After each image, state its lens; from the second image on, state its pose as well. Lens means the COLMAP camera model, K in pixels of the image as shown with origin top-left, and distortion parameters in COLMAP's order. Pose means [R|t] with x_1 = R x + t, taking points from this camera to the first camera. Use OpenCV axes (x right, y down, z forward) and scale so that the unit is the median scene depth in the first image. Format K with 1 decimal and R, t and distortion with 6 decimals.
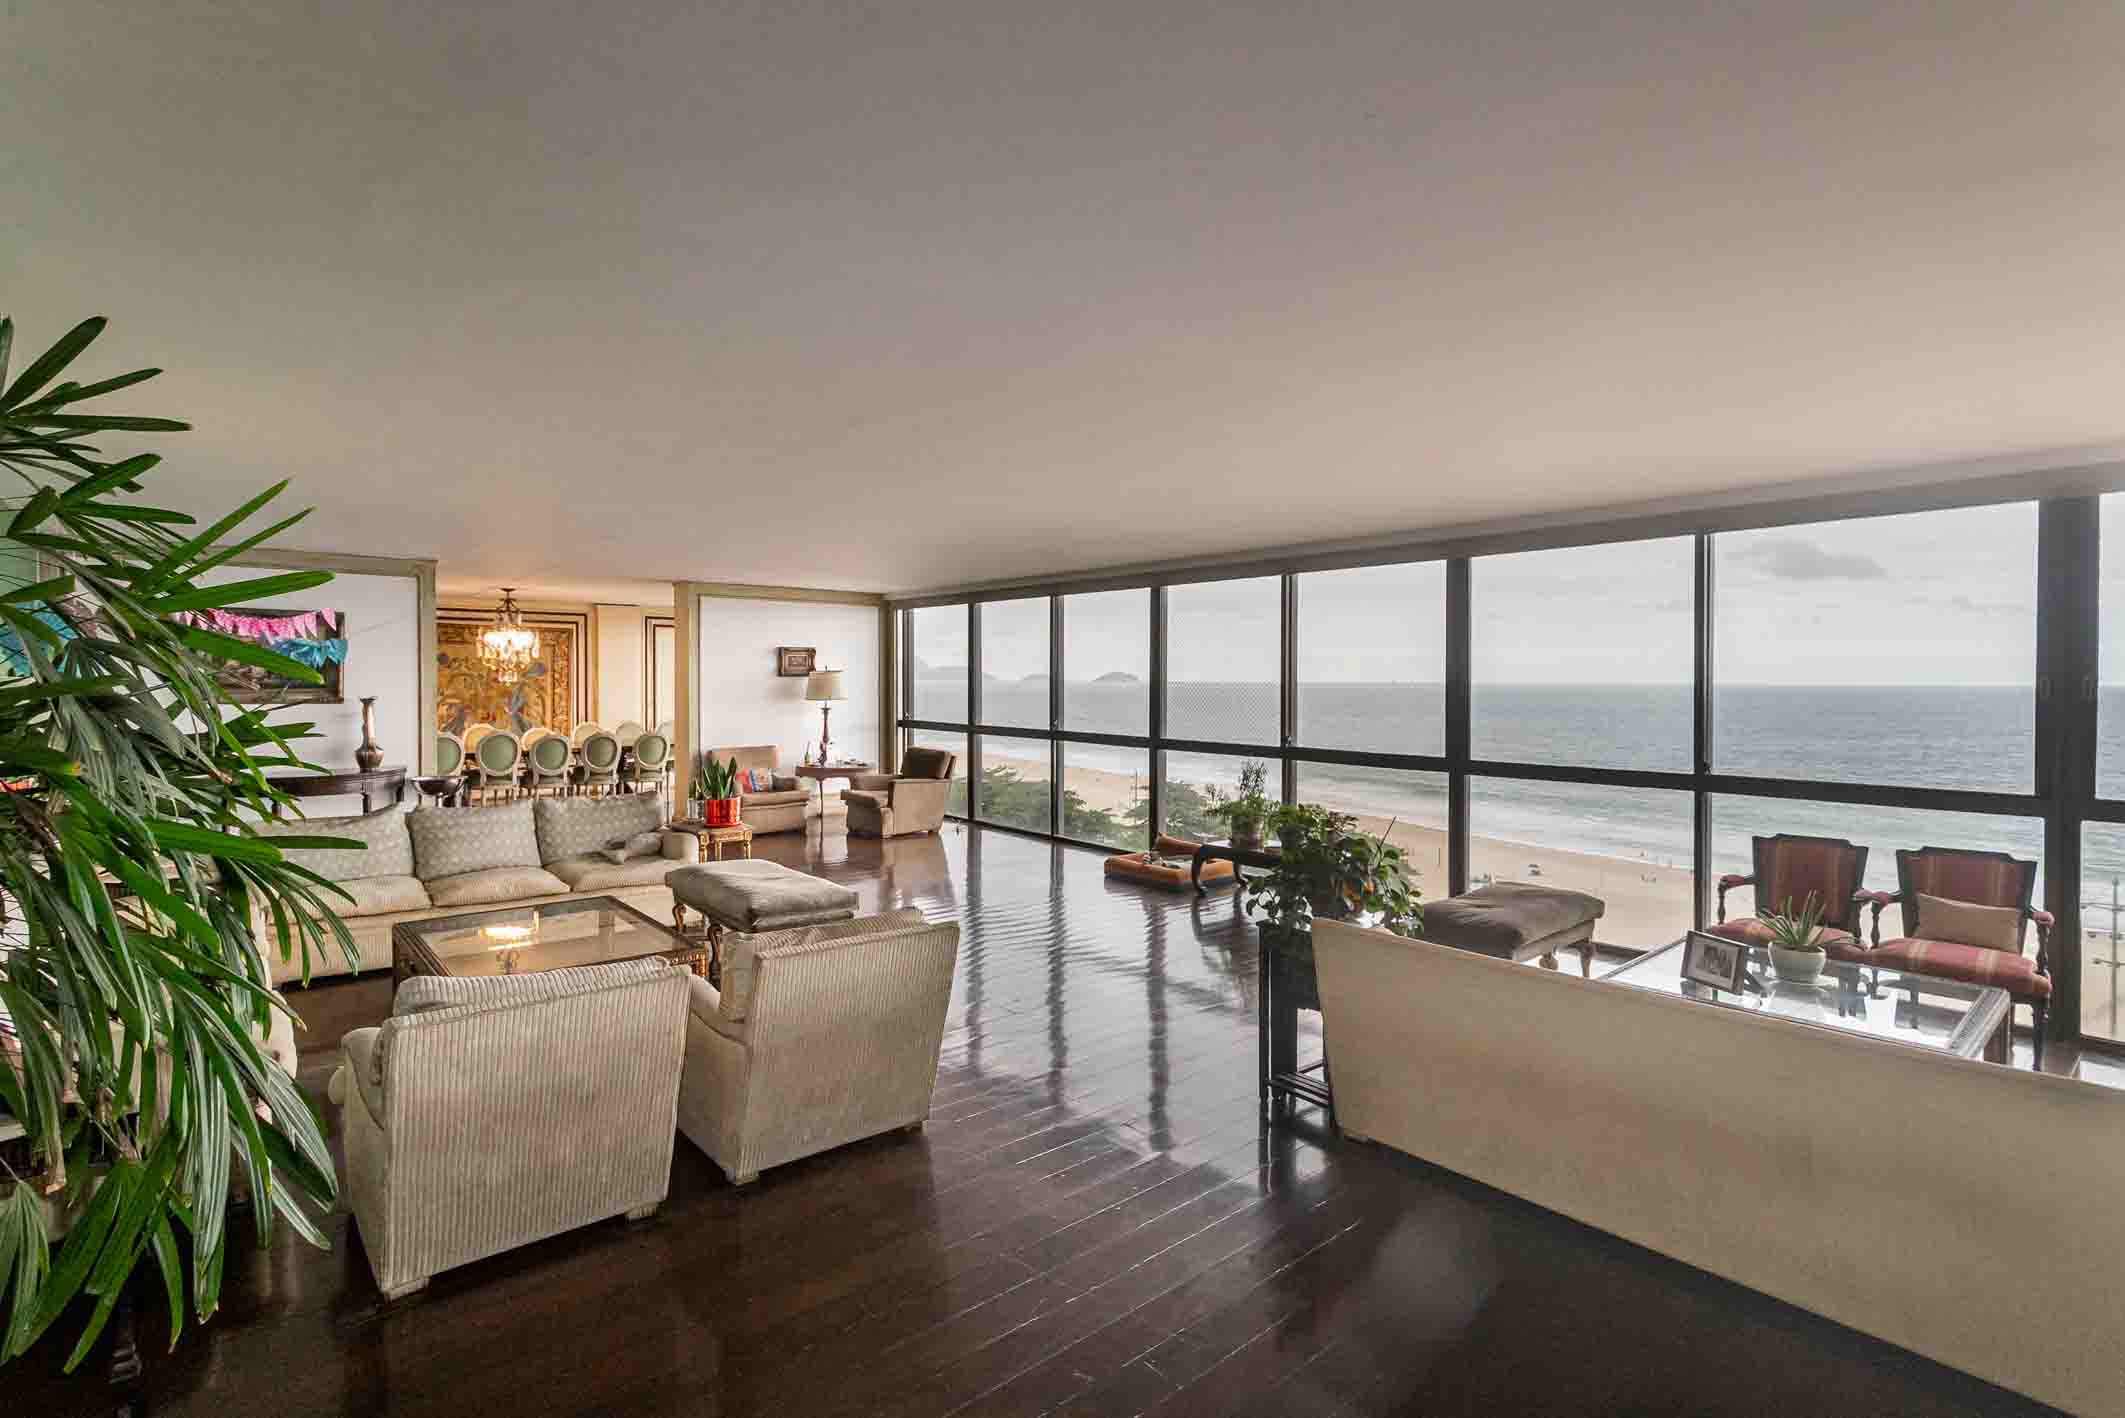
lens RADIAL K [[1012.3, 0, 1061.5], [0, 1012.3, 694.6], [0, 0, 1]] dist [-0.000693, -0.000249]
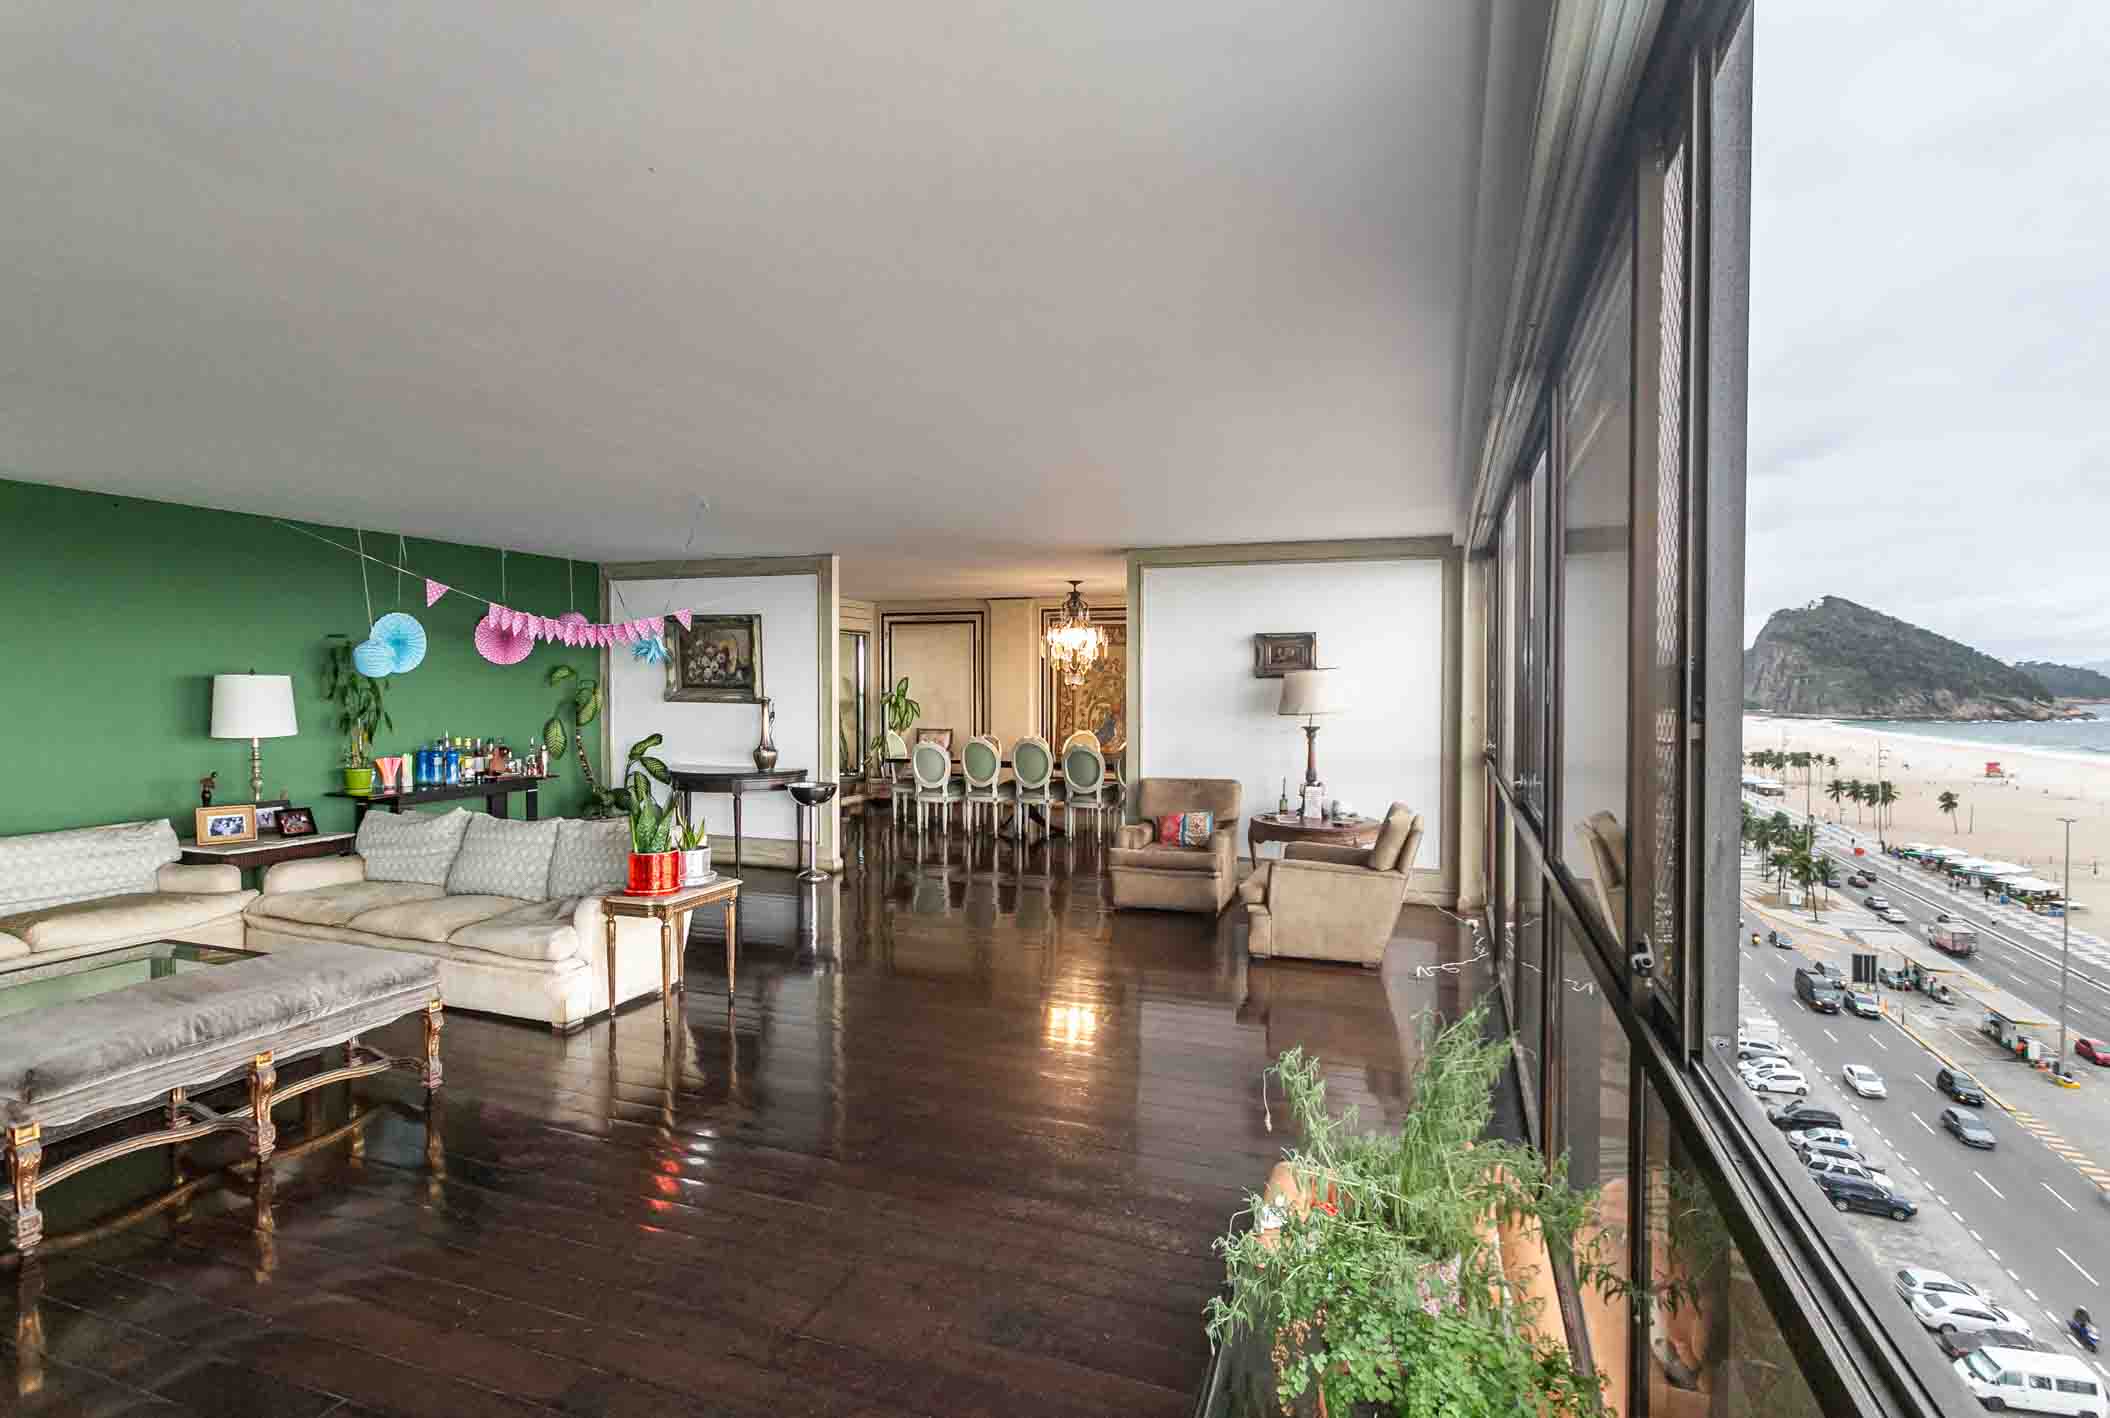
lens RADIAL K [[1021.2, 0, 1051.8], [0, 1021.2, 688.3], [0, 0, 1]] dist [0.000869, -0.000005]
pose [[0.487240, 0.004870, -0.873255, 0.258016], [-0.017486, 0.999838, -0.004180, -0.005725], [0.873093, 0.017306, 0.487246, 0.588651]]
